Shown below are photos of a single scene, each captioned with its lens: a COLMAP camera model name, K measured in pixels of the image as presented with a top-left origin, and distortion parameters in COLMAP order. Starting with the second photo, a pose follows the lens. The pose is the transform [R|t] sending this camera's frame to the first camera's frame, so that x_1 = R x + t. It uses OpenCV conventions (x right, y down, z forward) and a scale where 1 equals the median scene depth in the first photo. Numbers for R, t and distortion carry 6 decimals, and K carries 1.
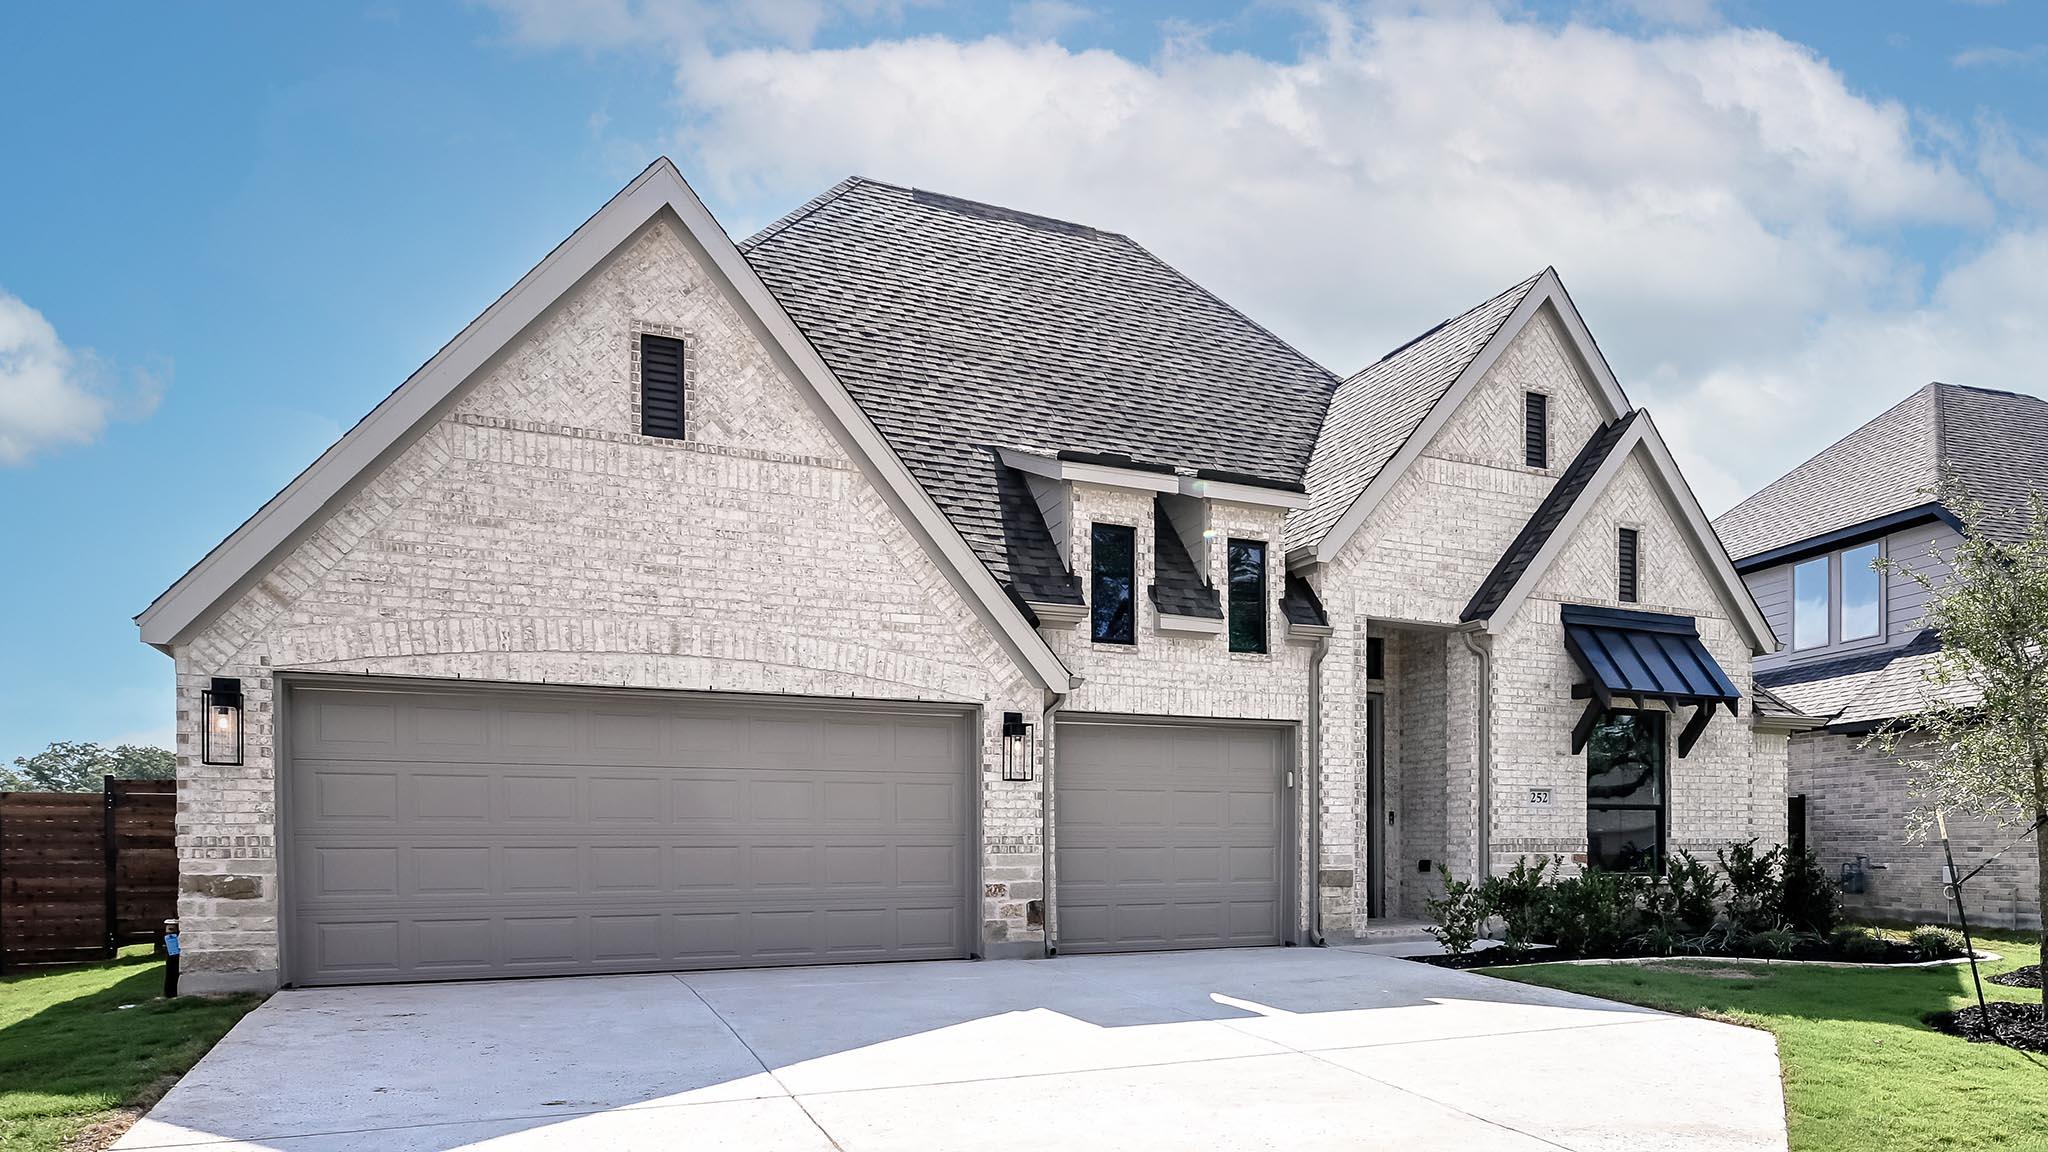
lens RADIAL K [[900.0, 0, 1017.0], [0, 900.0, 580.2], [0, 0, 1]] dist [0.004621, 0.000540]
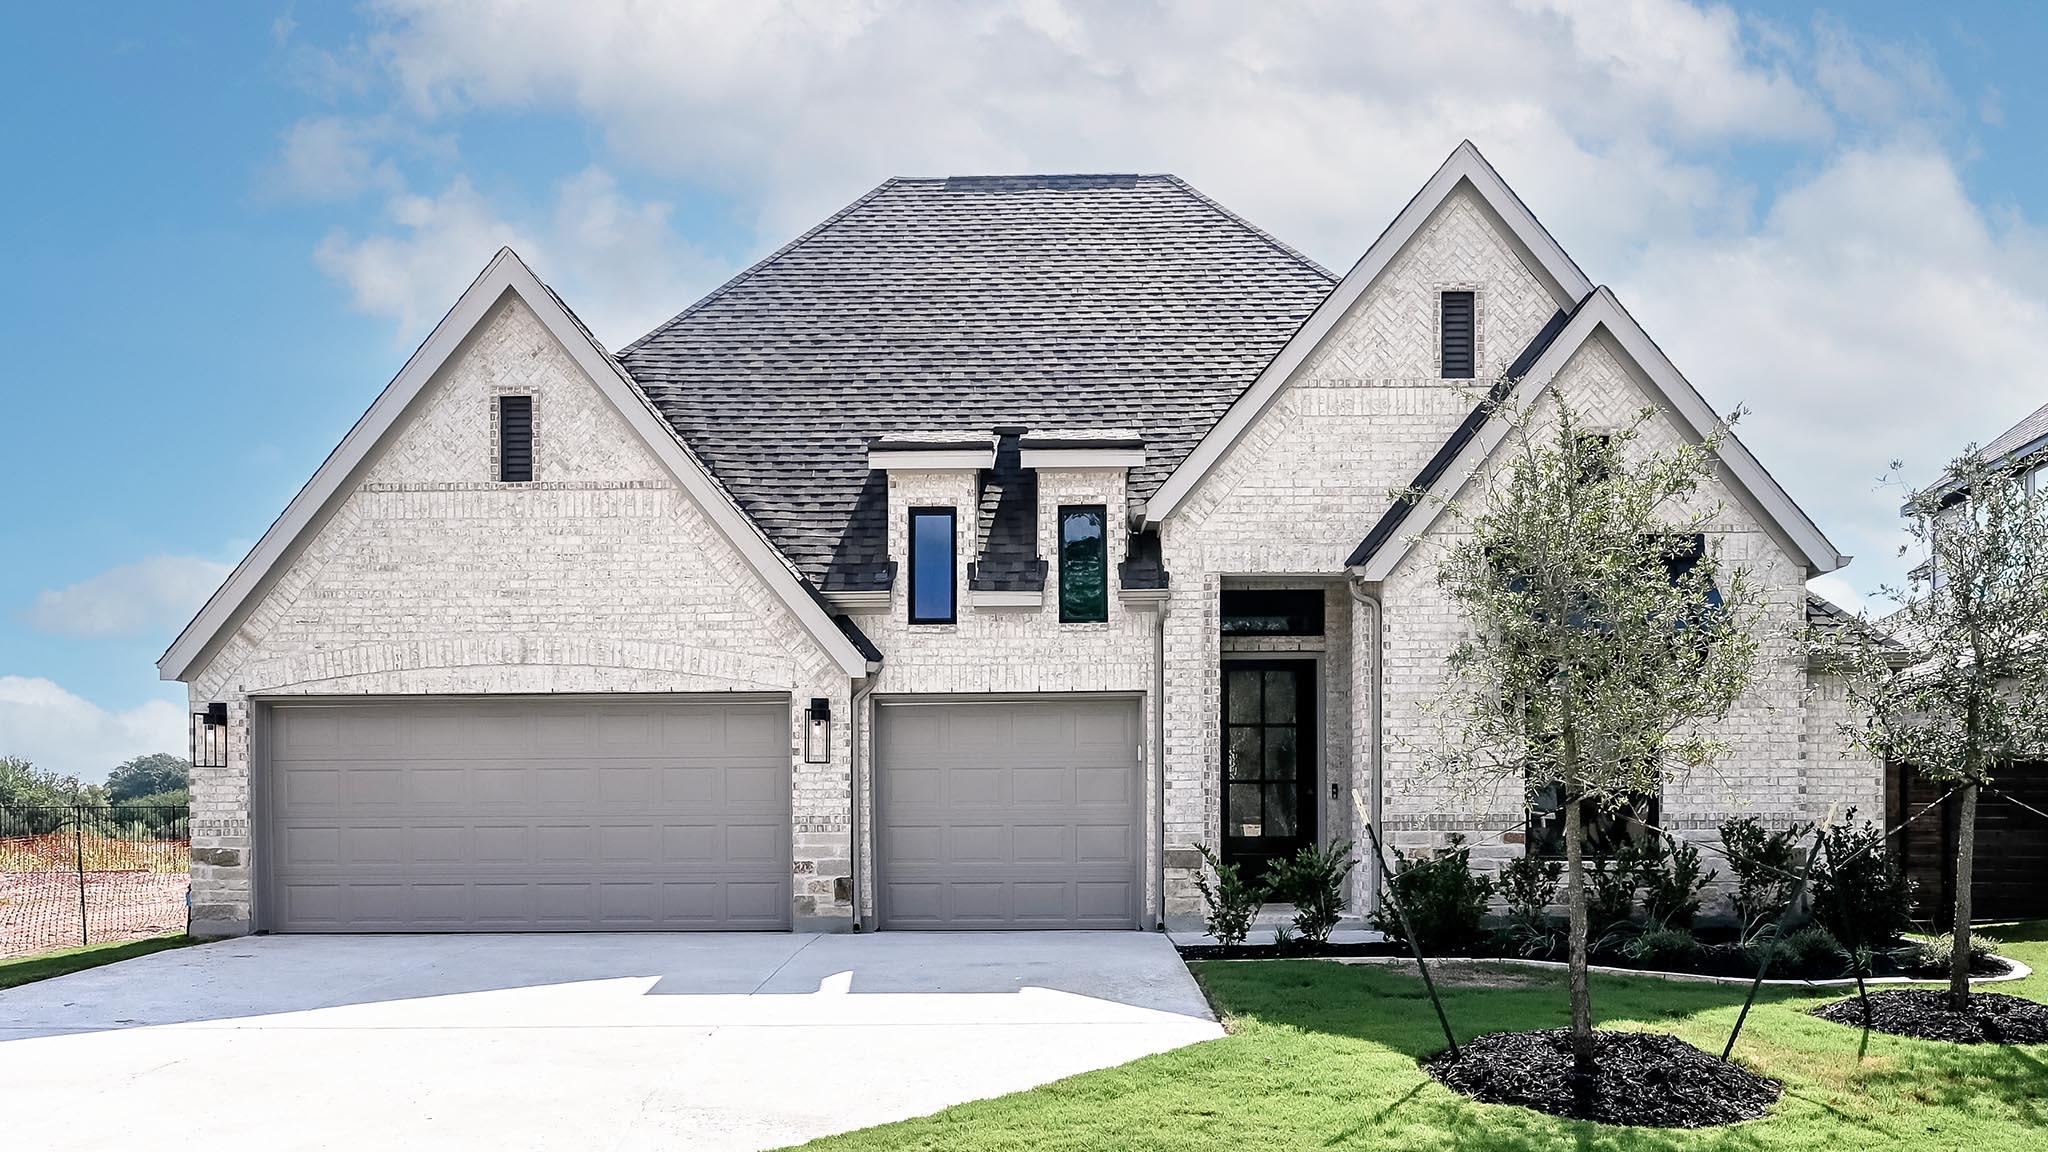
lens RADIAL K [[900.0, 0, 983.6], [0, 900.0, 548.5], [0, 0, 1]] dist [0.004621, 0.000540]
pose [[0.944318, -0.097186, -0.314354, 0.531026], [0.095736, 0.995204, -0.020087, 0.012240], [0.314799, -0.011126, 0.949093, 0.062471]]
